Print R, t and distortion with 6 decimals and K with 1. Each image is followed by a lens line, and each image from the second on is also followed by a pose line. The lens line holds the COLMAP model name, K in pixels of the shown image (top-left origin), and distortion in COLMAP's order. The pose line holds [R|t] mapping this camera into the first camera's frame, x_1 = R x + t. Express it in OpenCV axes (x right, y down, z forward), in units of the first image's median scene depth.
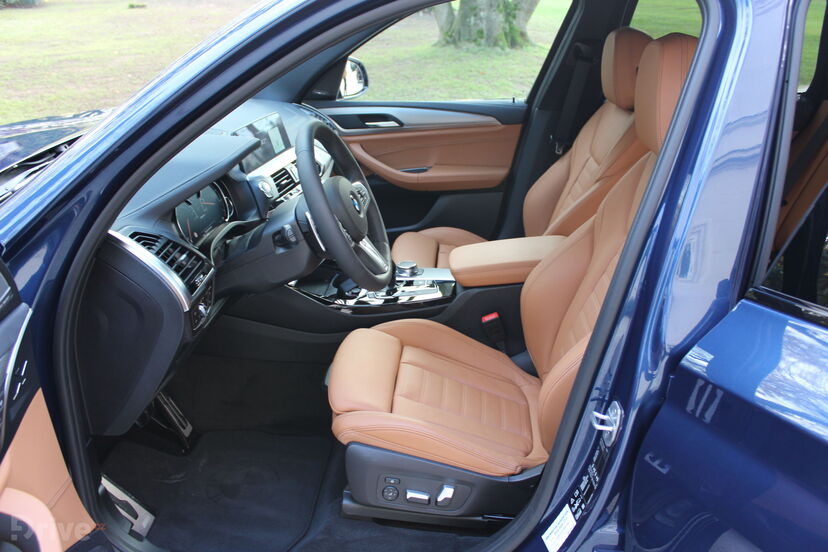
lens RADIAL K [[685.0, 0, 414.0], [0, 685.0, 276.0], [0, 0, 1]] dist [-0.171627, 0.180723]
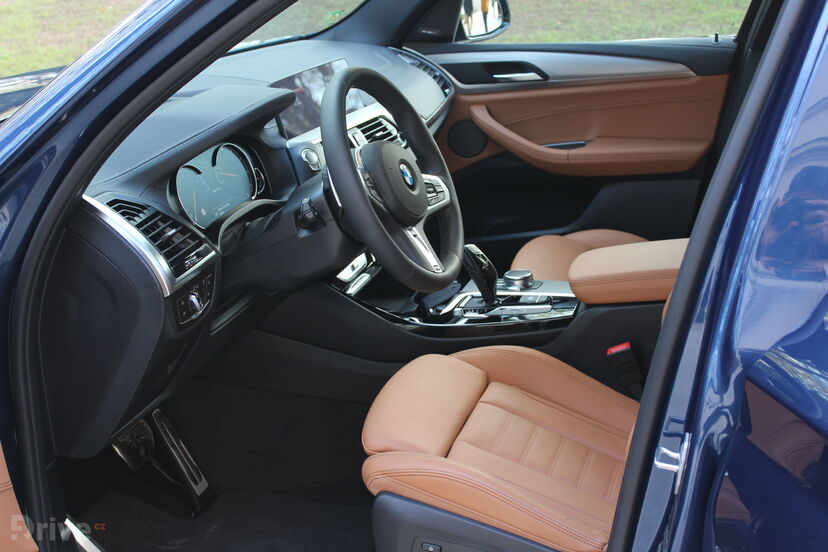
lens RADIAL K [[1128.5, 0, 414.0], [0, 1128.5, 276.0], [0, 0, 1]] dist [-0.022136, -0.007666]
pose [[0.972714, 0.031069, -0.229919, 0.181840], [-0.043610, 0.997813, -0.049666, 0.056771], [0.227873, 0.058337, 0.971942, -0.175626]]
